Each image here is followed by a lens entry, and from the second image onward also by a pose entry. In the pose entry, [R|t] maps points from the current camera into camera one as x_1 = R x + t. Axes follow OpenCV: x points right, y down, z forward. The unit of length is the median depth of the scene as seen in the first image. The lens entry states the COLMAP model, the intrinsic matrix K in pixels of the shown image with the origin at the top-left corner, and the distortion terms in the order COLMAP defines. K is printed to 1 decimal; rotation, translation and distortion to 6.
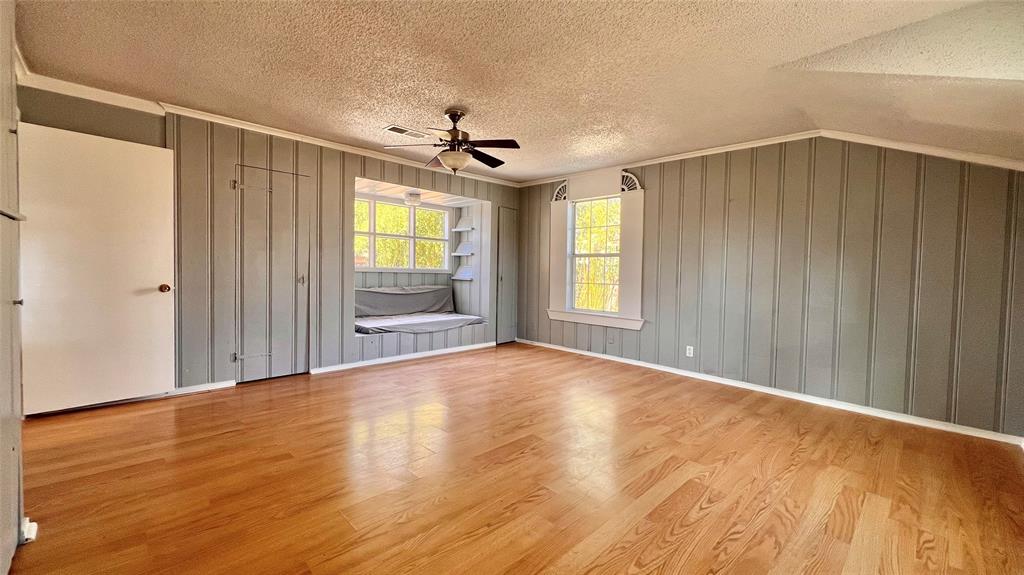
lens RADIAL K [[412.7, 0, 509.4], [0, 412.7, 283.1], [0, 0, 1]] dist [-0.002049, 0.000488]
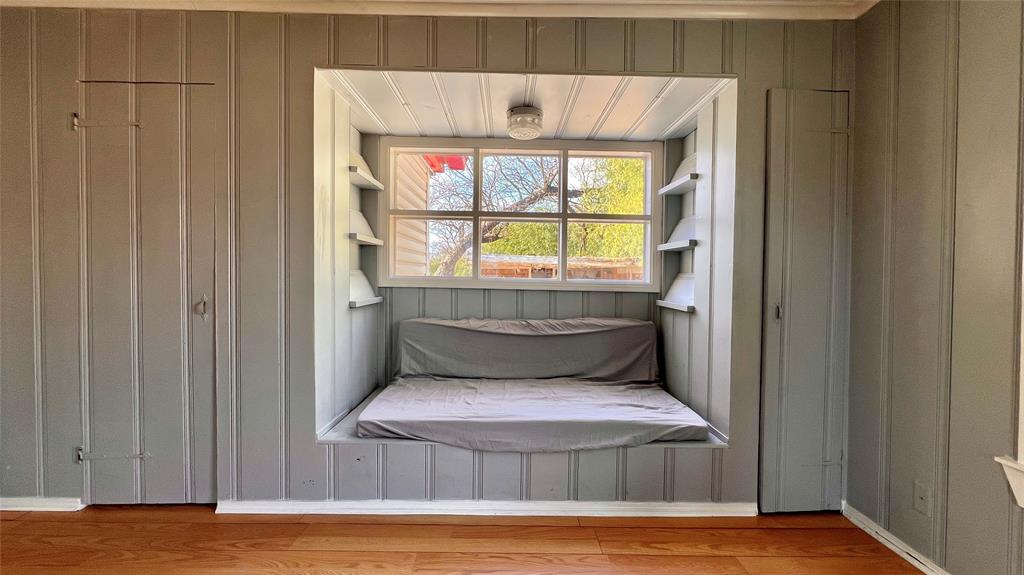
lens RADIAL K [[411.2, 0, 510.4], [0, 411.2, 283.5], [0, 0, 1]] dist [-0.000631, 0.000008]
pose [[0.718286, 0.001959, -0.695745, 0.070195], [-0.020171, 0.999634, -0.018009, -0.030797], [0.695455, 0.026969, 0.718063, 0.824817]]
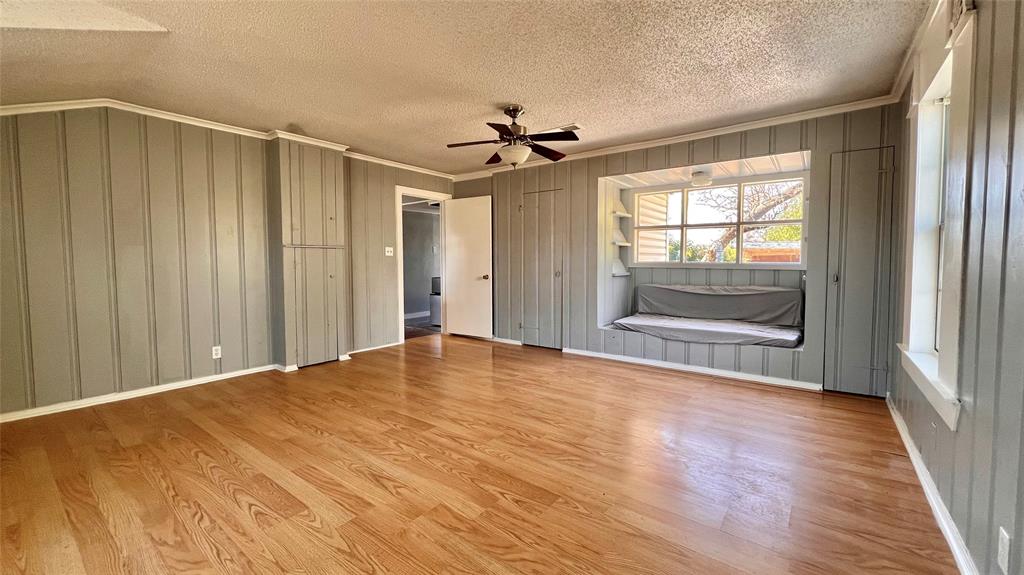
lens RADIAL K [[411.2, 0, 510.4], [0, 411.2, 283.5], [0, 0, 1]] dist [-0.000631, 0.000008]
pose [[0.138003, 0.029087, -0.990005, 0.638209], [-0.030454, 0.999221, 0.025112, -0.005337], [0.989964, 0.026684, 0.138781, 0.624504]]
